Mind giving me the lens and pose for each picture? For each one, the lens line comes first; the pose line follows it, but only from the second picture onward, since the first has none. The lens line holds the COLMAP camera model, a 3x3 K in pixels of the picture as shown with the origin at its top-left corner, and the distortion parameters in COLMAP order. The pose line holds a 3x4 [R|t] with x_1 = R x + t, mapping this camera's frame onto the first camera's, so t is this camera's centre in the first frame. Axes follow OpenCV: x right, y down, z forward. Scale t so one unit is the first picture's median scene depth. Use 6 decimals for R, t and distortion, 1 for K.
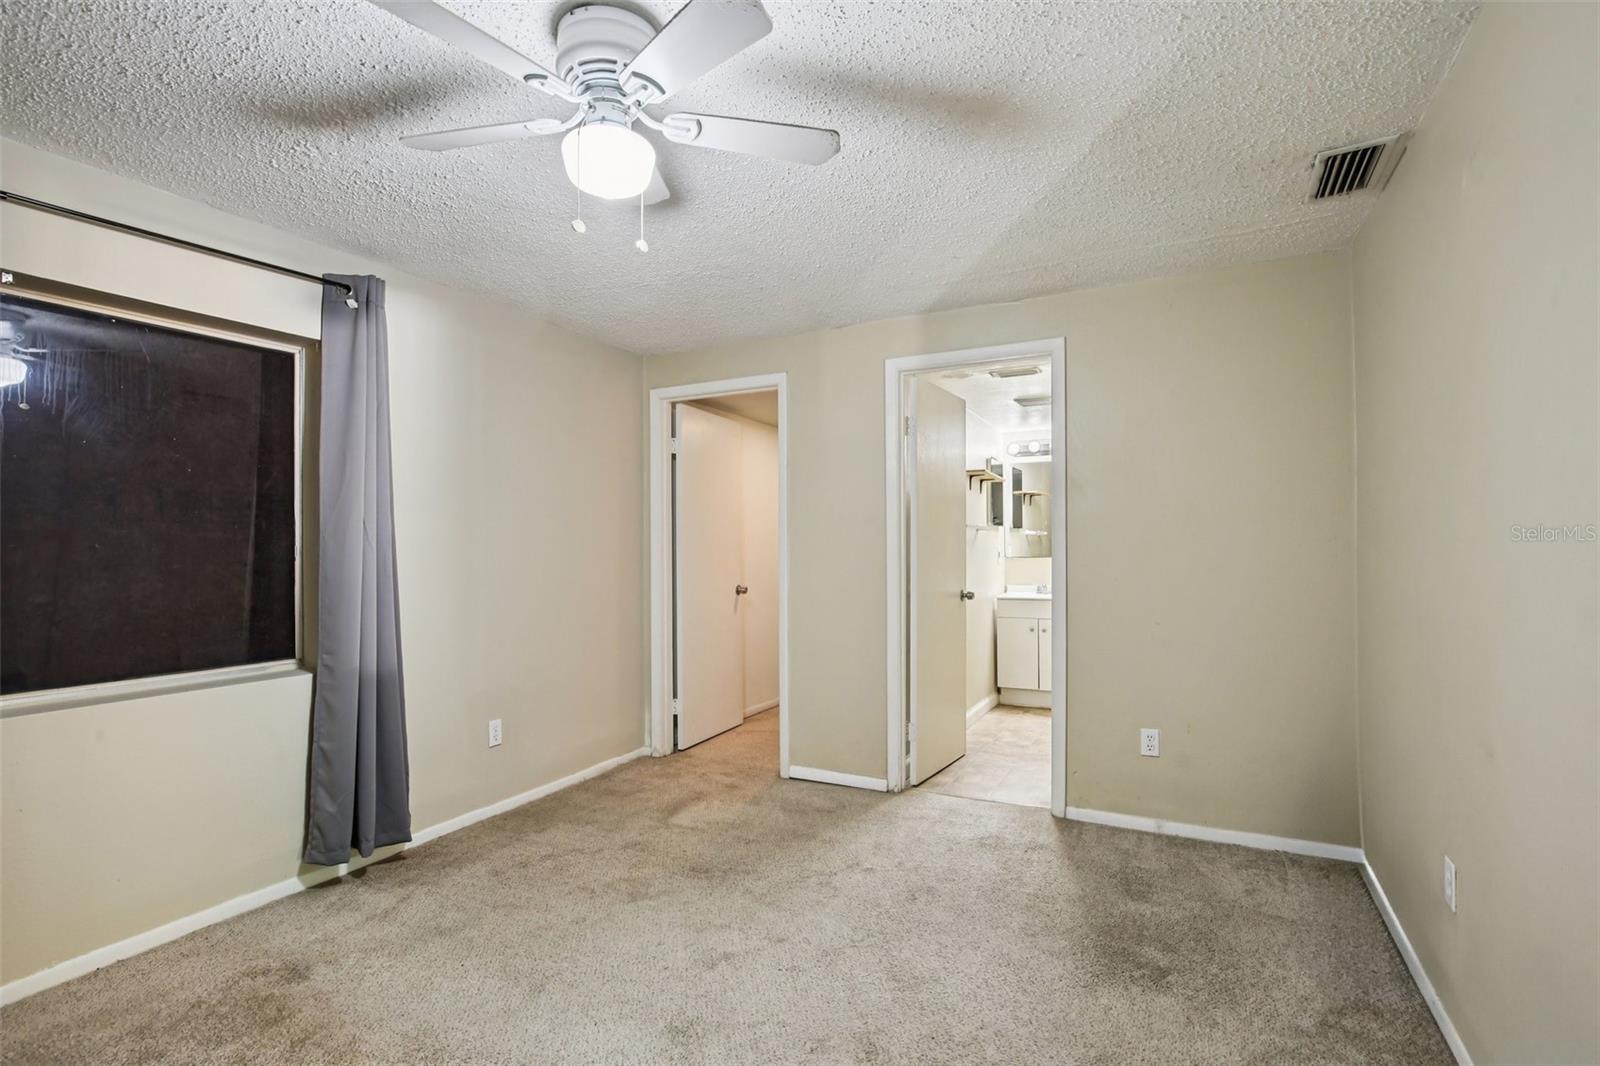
lens RADIAL K [[749.6, 0, 801.1], [0, 749.6, 546.8], [0, 0, 1]] dist [-0.015537, 0.000650]
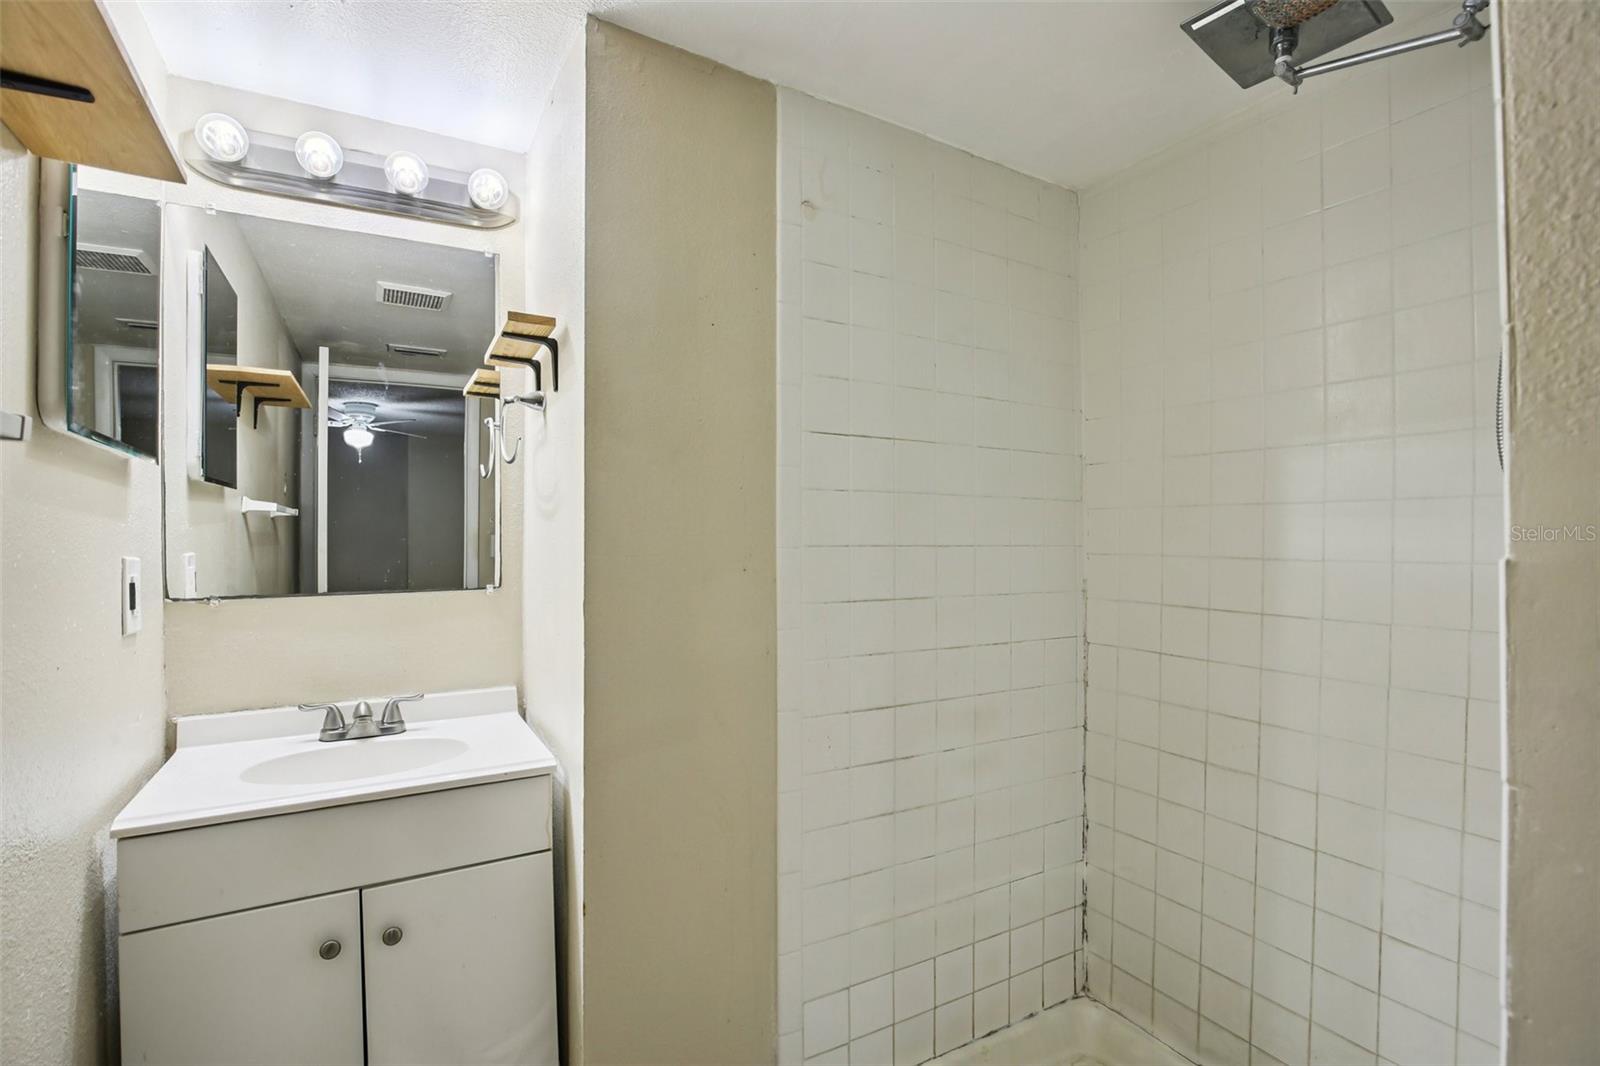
lens RADIAL K [[746.8, 0, 800.0], [0, 746.8, 533.0], [0, 0, 1]] dist [-0.042185, 0.010372]
pose [[0.549945, 0.007012, 0.835171, 0.196653], [0.000722, 0.999960, -0.008872, -0.004335], [-0.835200, 0.005482, 0.549919, 0.729485]]
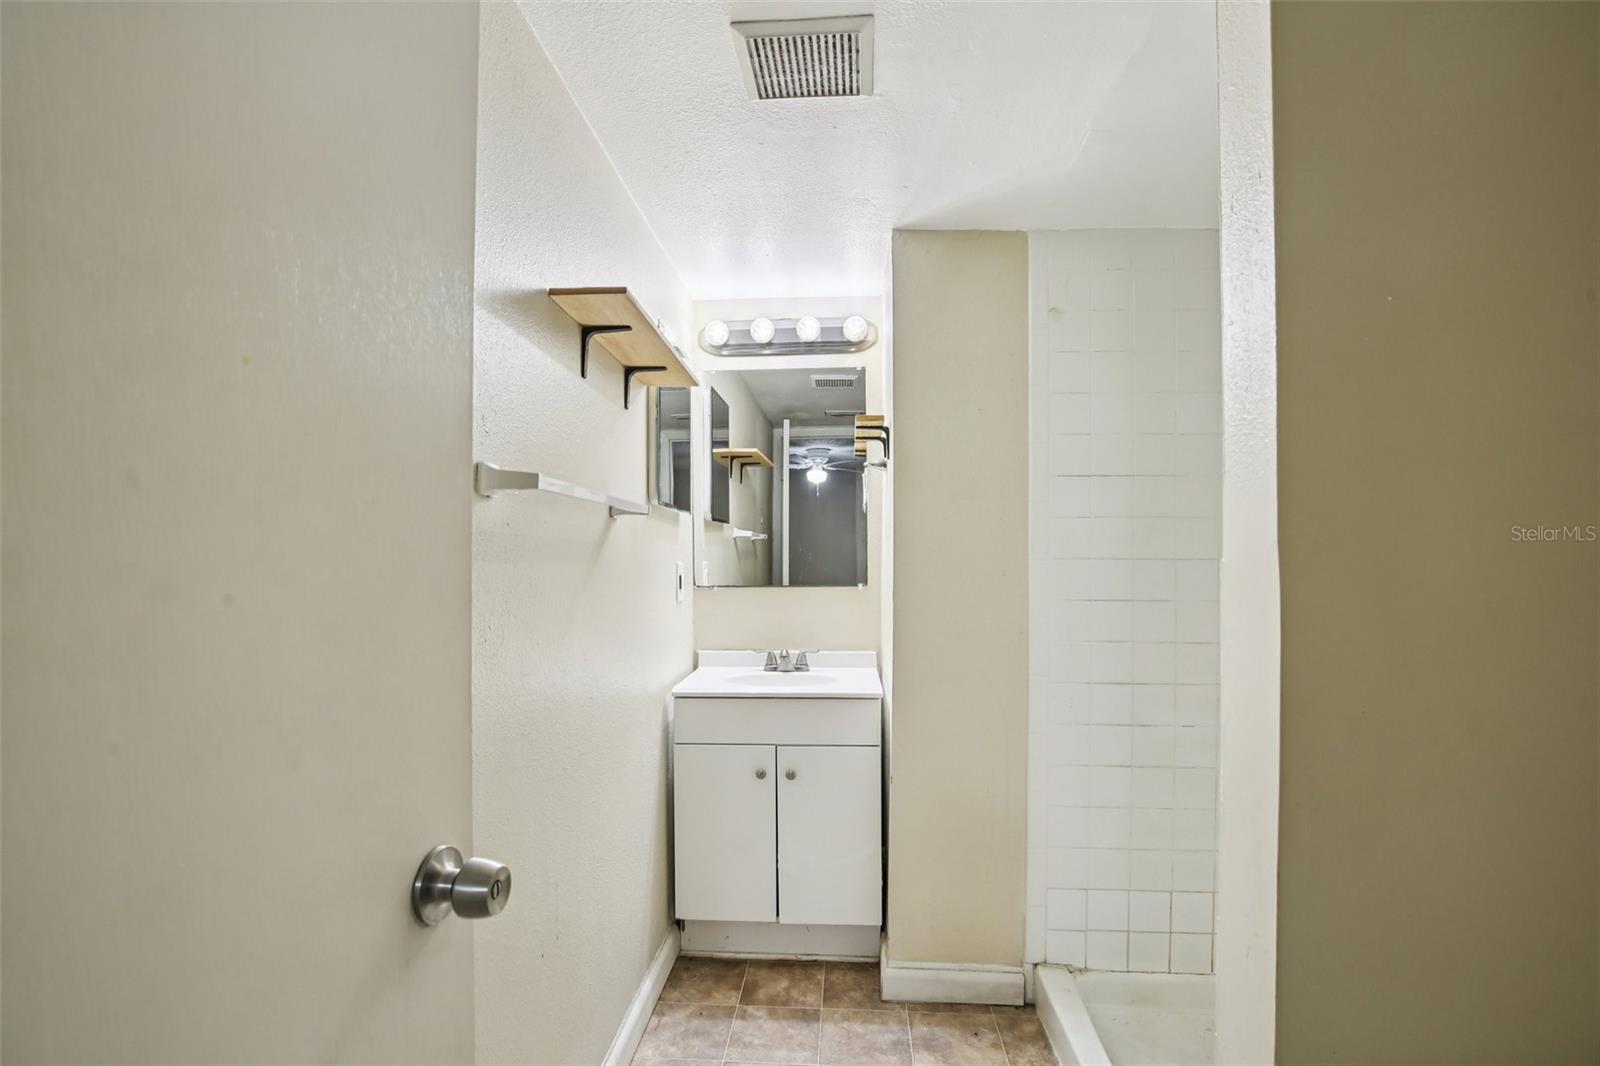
lens RADIAL K [[746.8, 0, 800.0], [0, 746.8, 533.0], [0, 0, 1]] dist [-0.042185, 0.010372]
pose [[0.918594, 0.013892, 0.394959, 0.161426], [-0.001287, 0.999482, -0.032164, -0.002697], [-0.395201, 0.029037, 0.918136, 0.593047]]
